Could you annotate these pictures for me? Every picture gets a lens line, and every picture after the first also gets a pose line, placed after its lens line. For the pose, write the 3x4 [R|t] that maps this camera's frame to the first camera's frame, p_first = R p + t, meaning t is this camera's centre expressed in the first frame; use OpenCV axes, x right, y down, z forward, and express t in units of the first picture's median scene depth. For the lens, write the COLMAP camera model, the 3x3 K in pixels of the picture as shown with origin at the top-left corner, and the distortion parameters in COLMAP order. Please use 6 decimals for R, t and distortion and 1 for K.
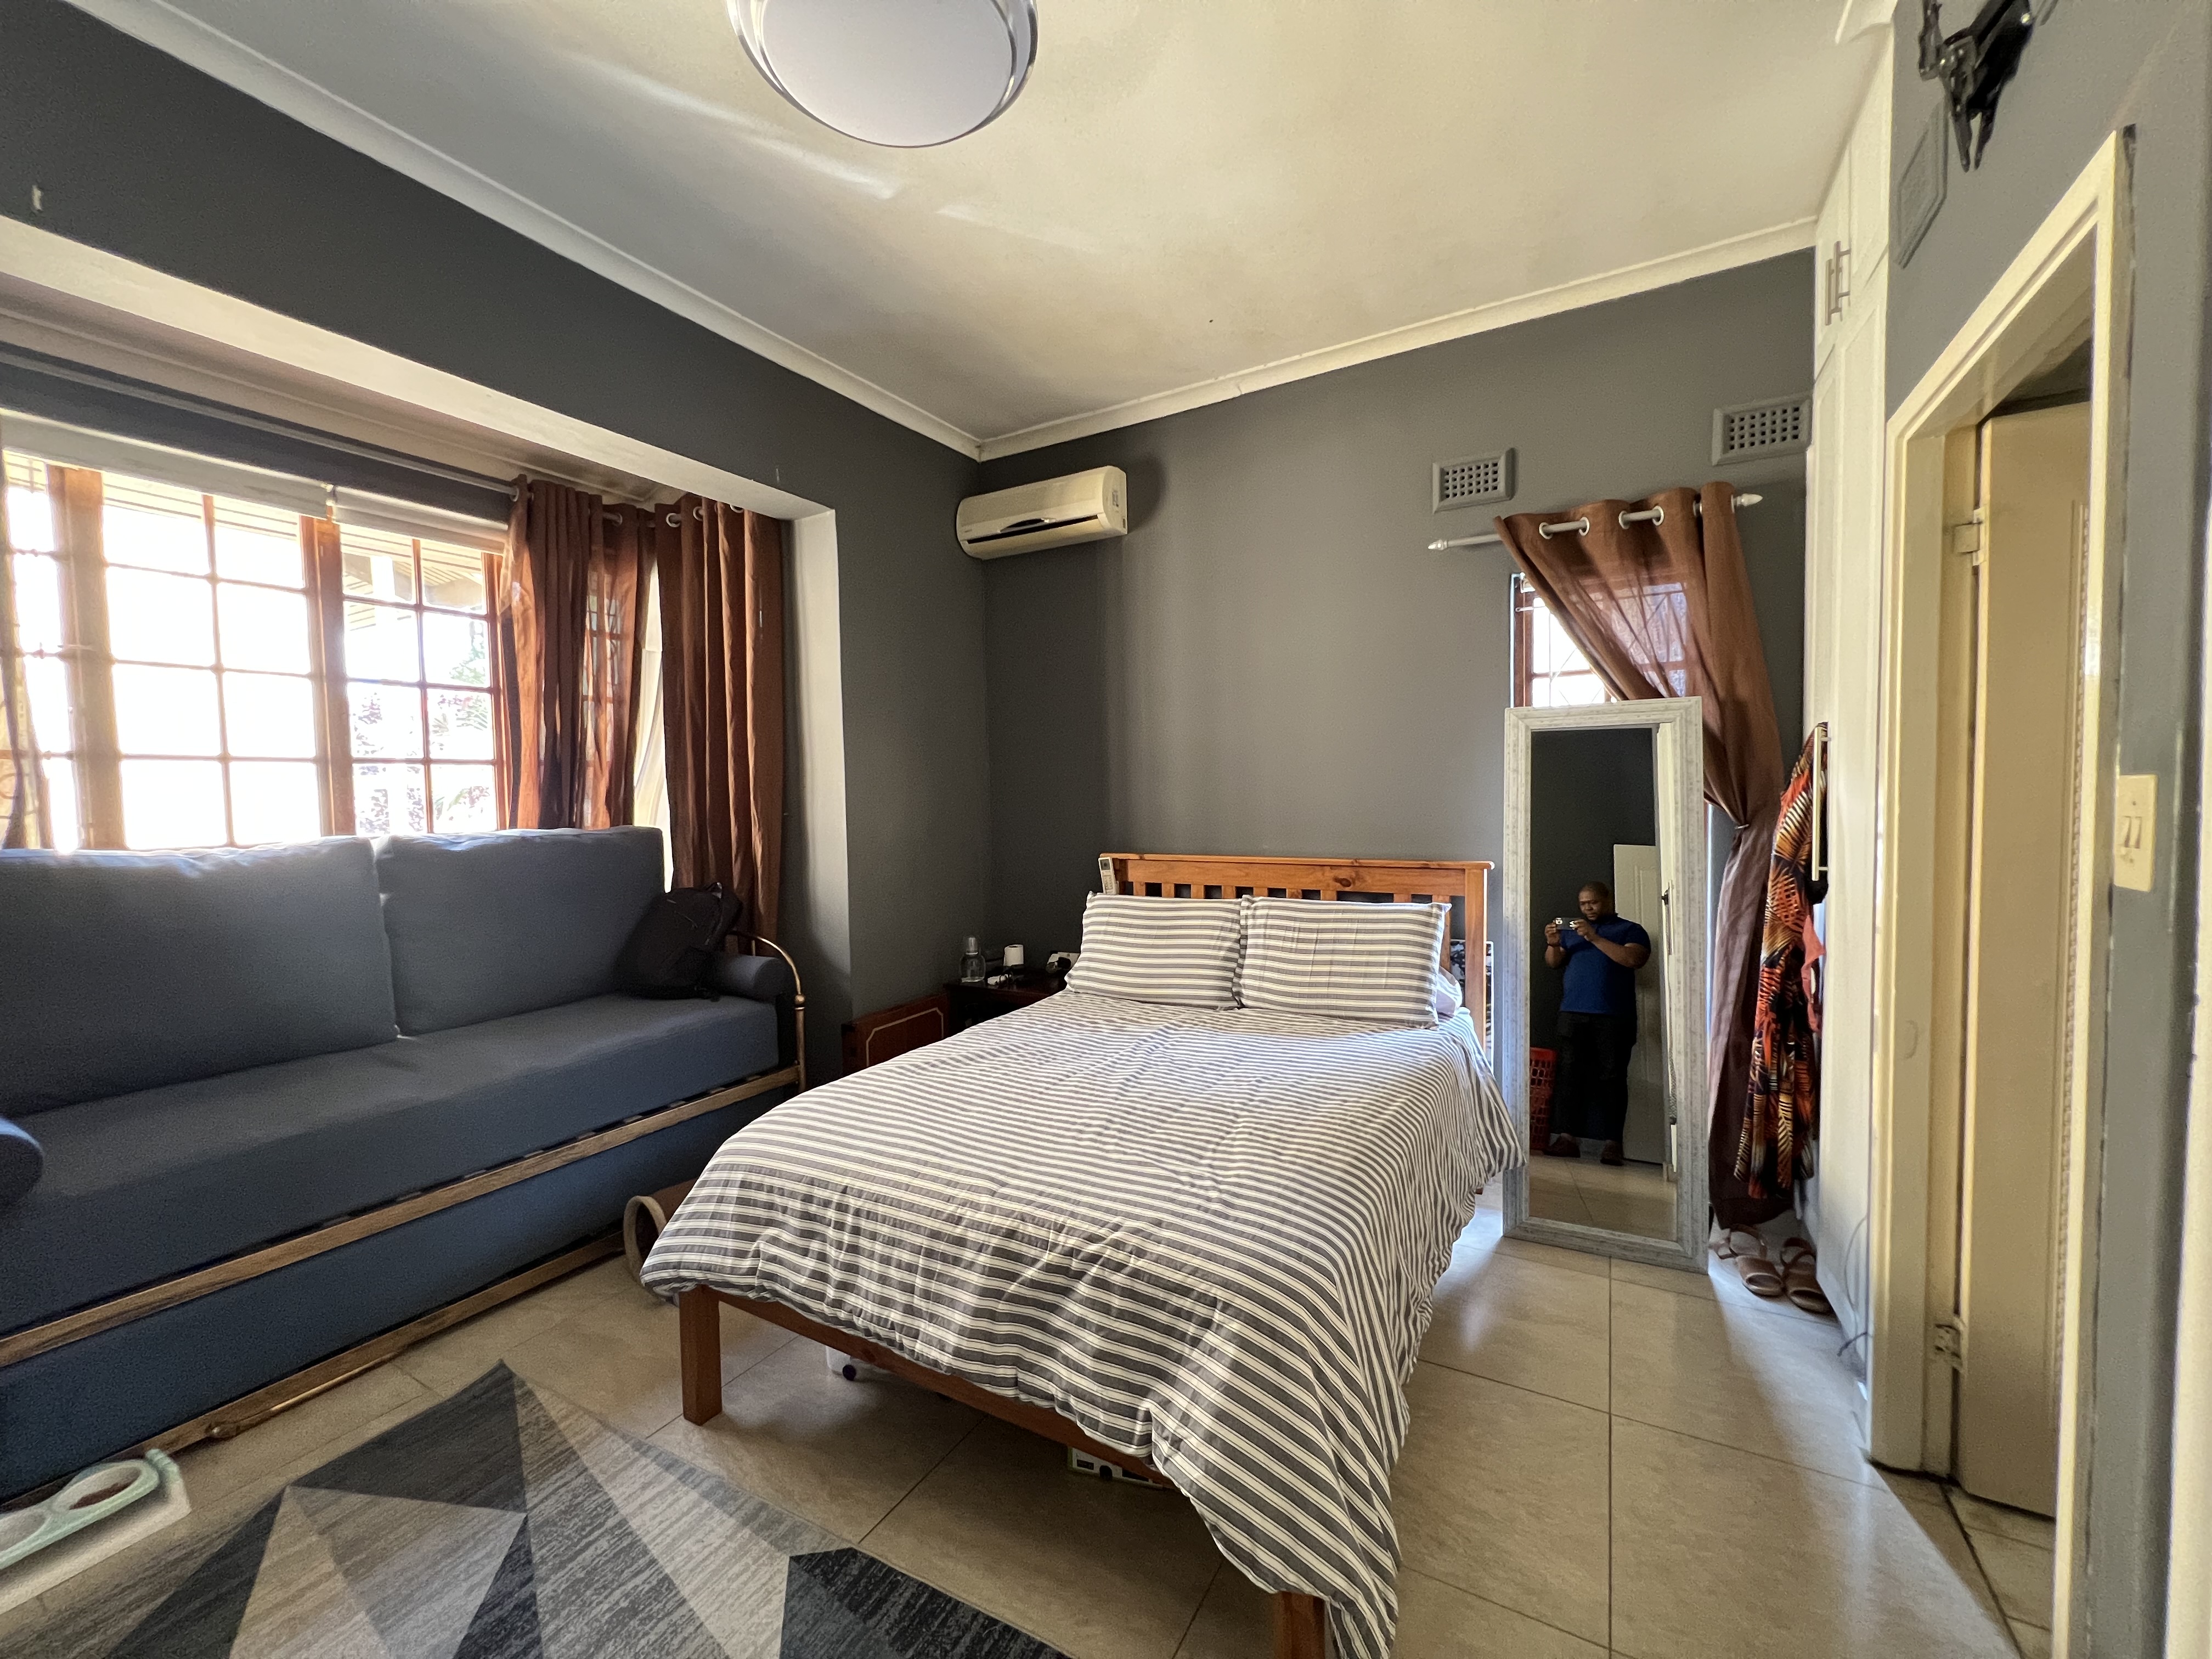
lens RADIAL K [[882.6, 0, 1103.5], [0, 882.6, 833.3], [0, 0, 1]] dist [-0.001779, 0.000942]
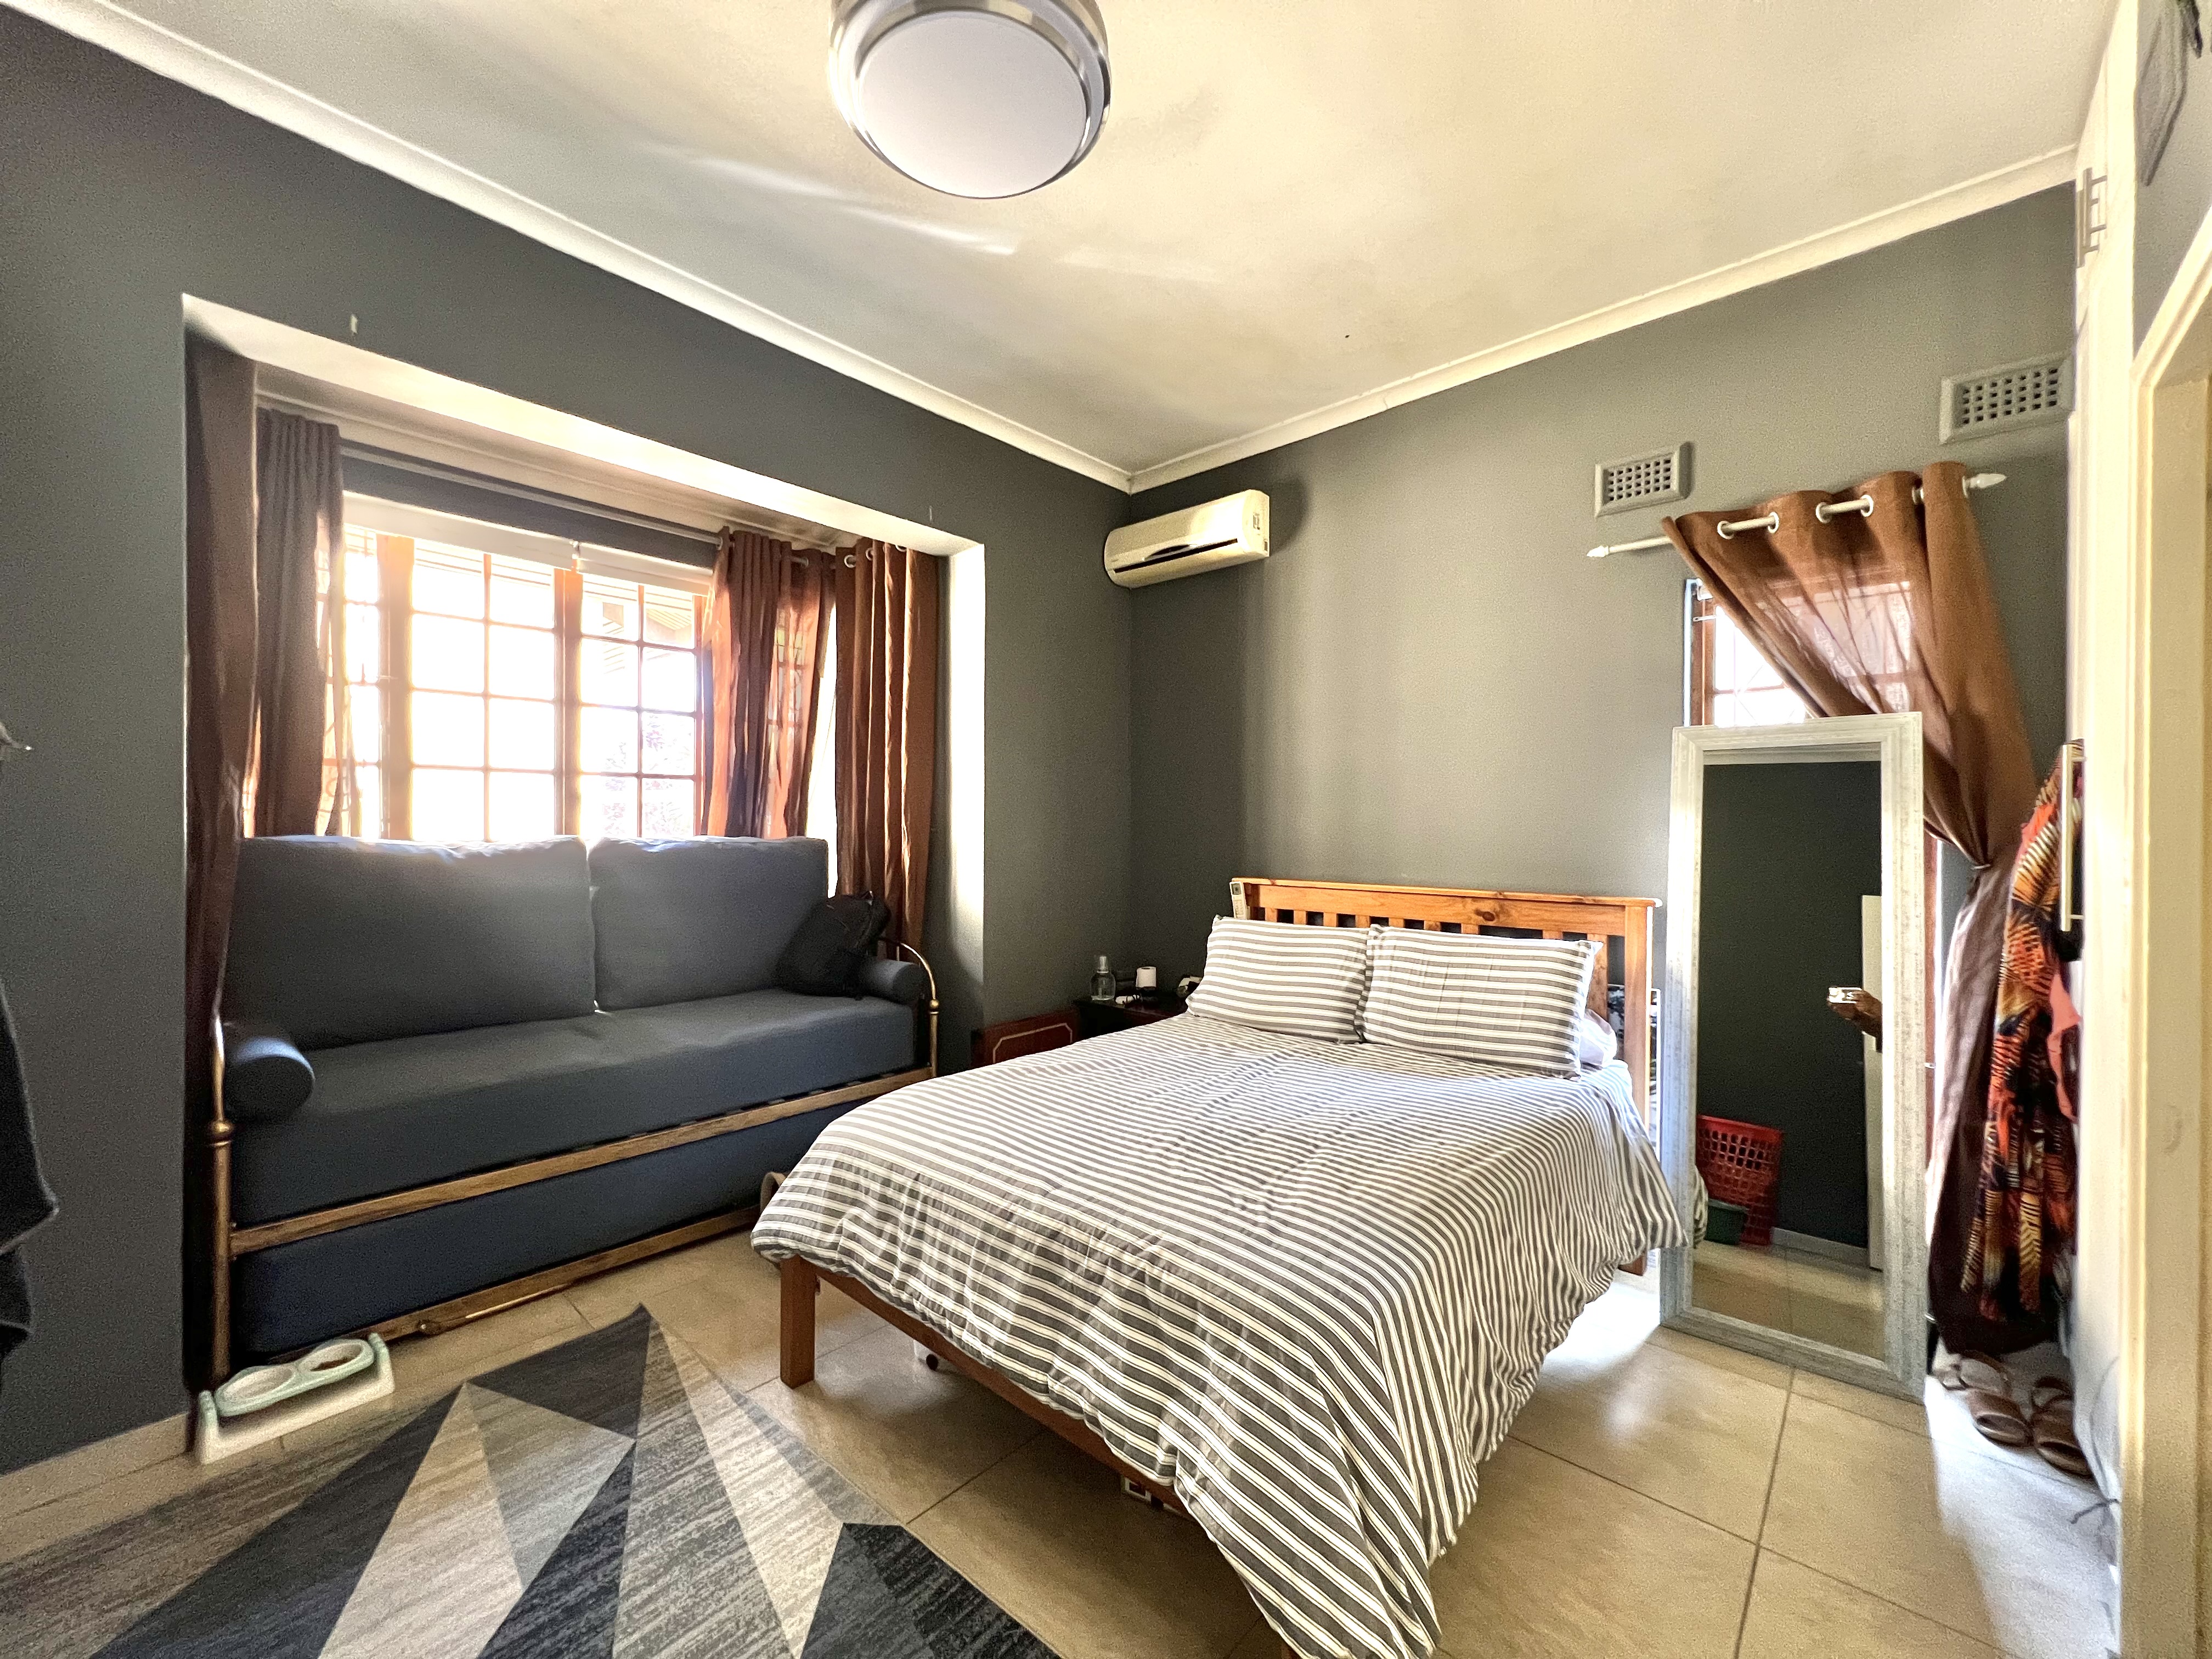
lens RADIAL K [[882.6, 0, 1104.4], [0, 882.6, 834.1], [0, 0, 1]] dist [-0.001779, 0.000942]
pose [[0.976639, 0.025058, -0.213421, 0.092770], [-0.033120, 0.998863, -0.034281, 0.018097], [0.212319, 0.040549, 0.976359, 0.006557]]
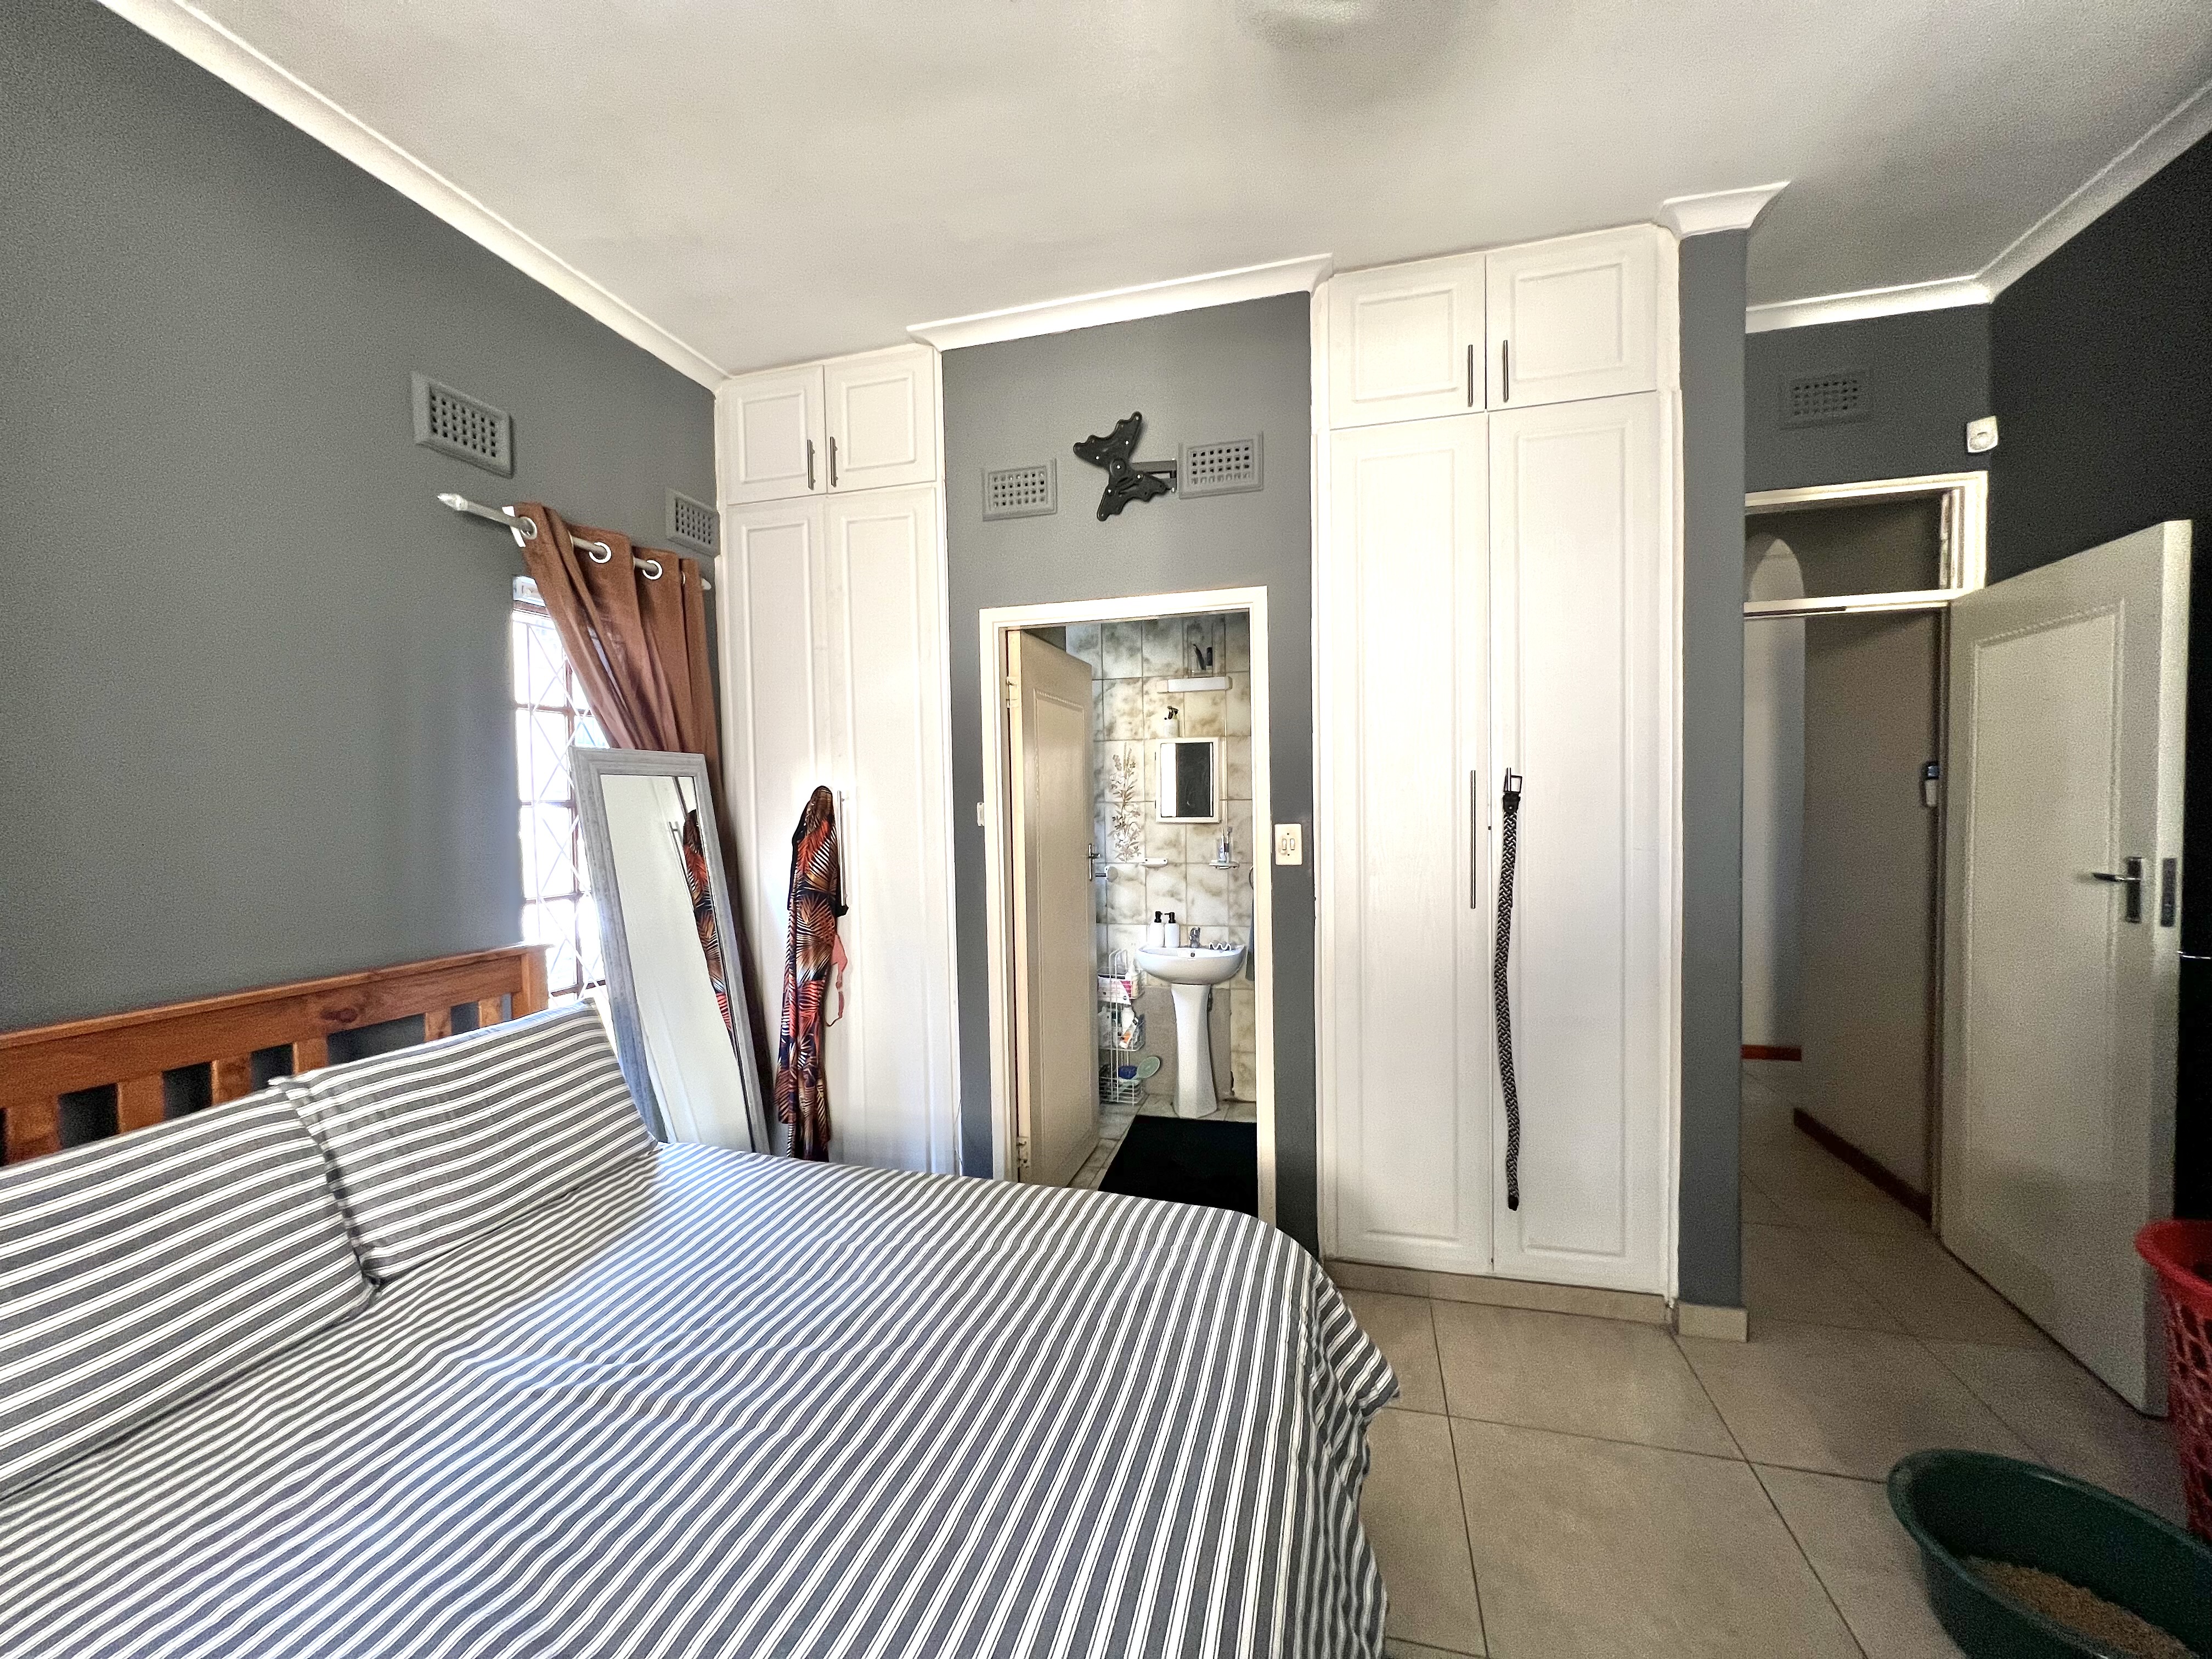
lens RADIAL K [[882.6, 0, 1104.0], [0, 882.6, 836.8], [0, 0, 1]] dist [-0.001779, 0.000942]
pose [[-0.244262, -0.011122, 0.969645, -0.495753], [0.068801, 0.997216, 0.028770, -0.053099], [-0.967266, 0.073740, -0.242817, 0.802803]]
